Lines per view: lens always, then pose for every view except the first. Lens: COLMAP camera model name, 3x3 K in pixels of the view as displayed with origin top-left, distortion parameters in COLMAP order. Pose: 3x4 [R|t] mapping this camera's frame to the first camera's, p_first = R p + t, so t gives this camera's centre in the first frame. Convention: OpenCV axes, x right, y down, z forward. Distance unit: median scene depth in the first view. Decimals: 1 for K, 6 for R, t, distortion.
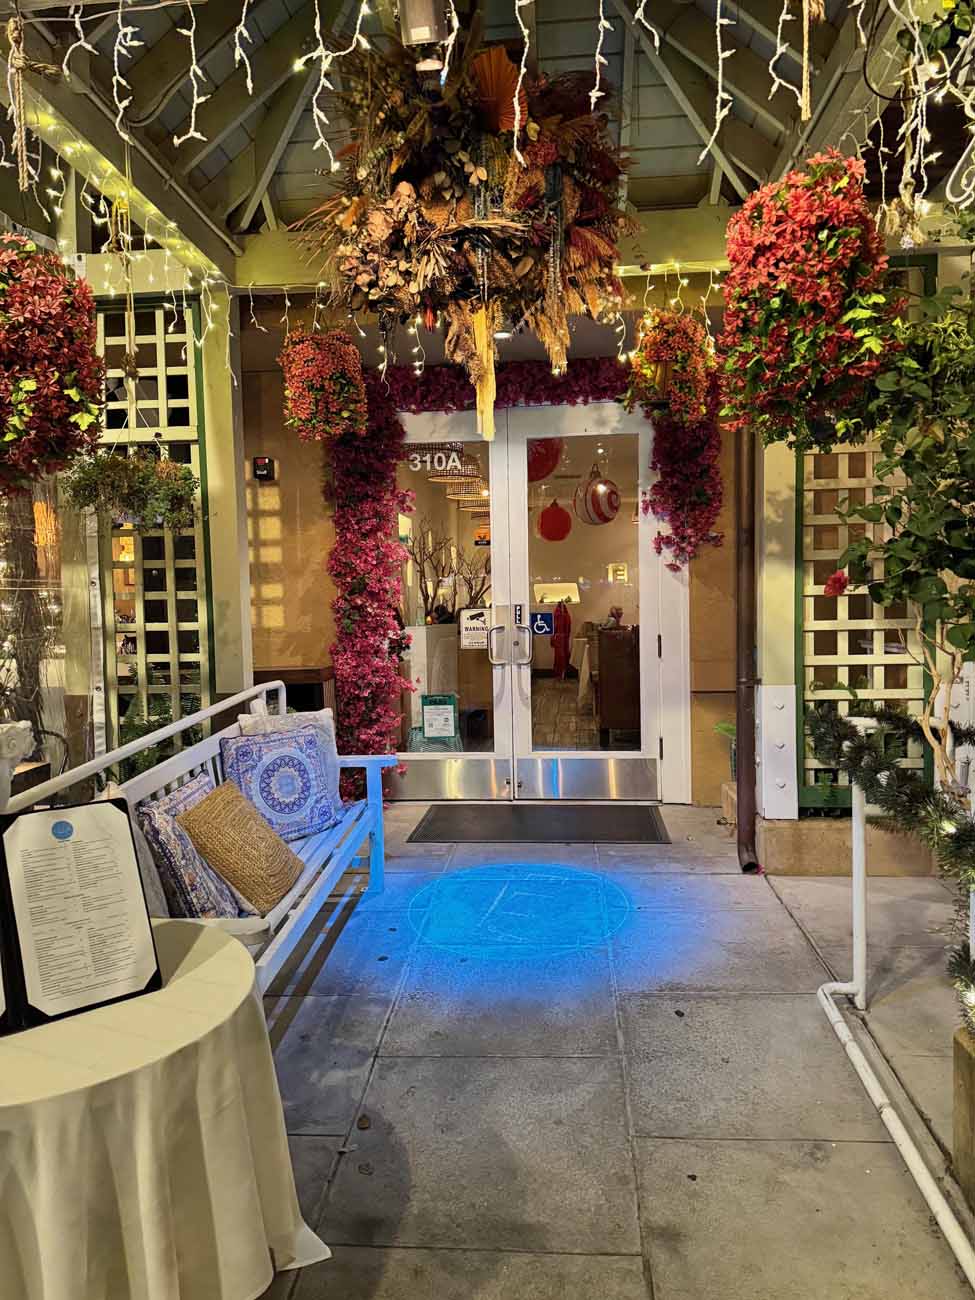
lens RADIAL K [[910.1, 0, 487.5], [0, 910.1, 650.0], [0, 0, 1]] dist [0.007788, -0.005769]
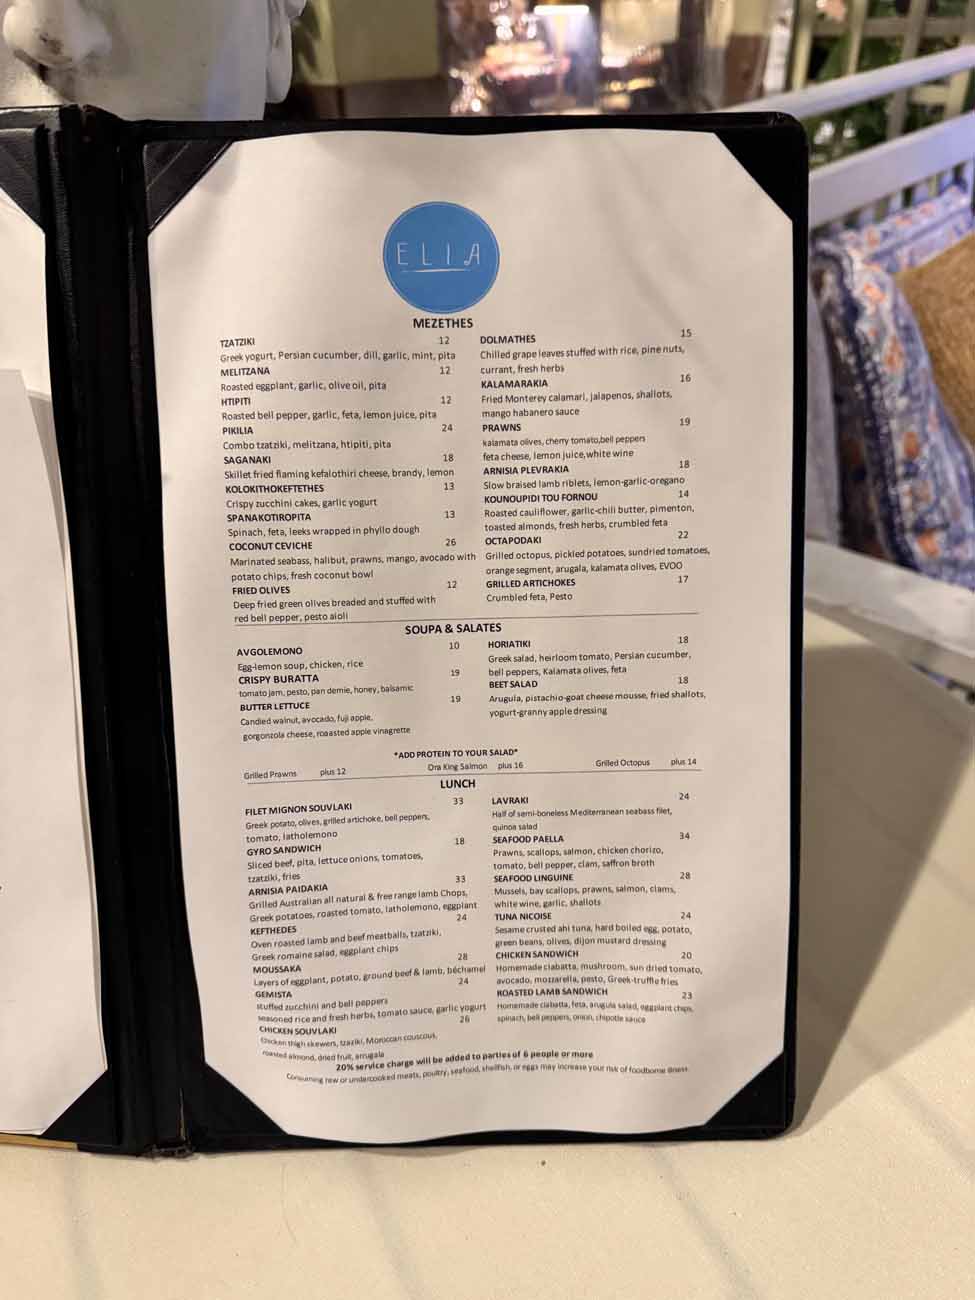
lens RADIAL K [[986.4, 0, 487.5], [0, 986.4, 650.0], [0, 0, 1]] dist [-0.004808, -0.008177]
pose [[0.787990, 0.350497, -0.506186, -0.224801], [-0.036909, 0.847558, 0.529417, 0.107787], [0.614581, -0.398493, 0.680804, 0.567792]]
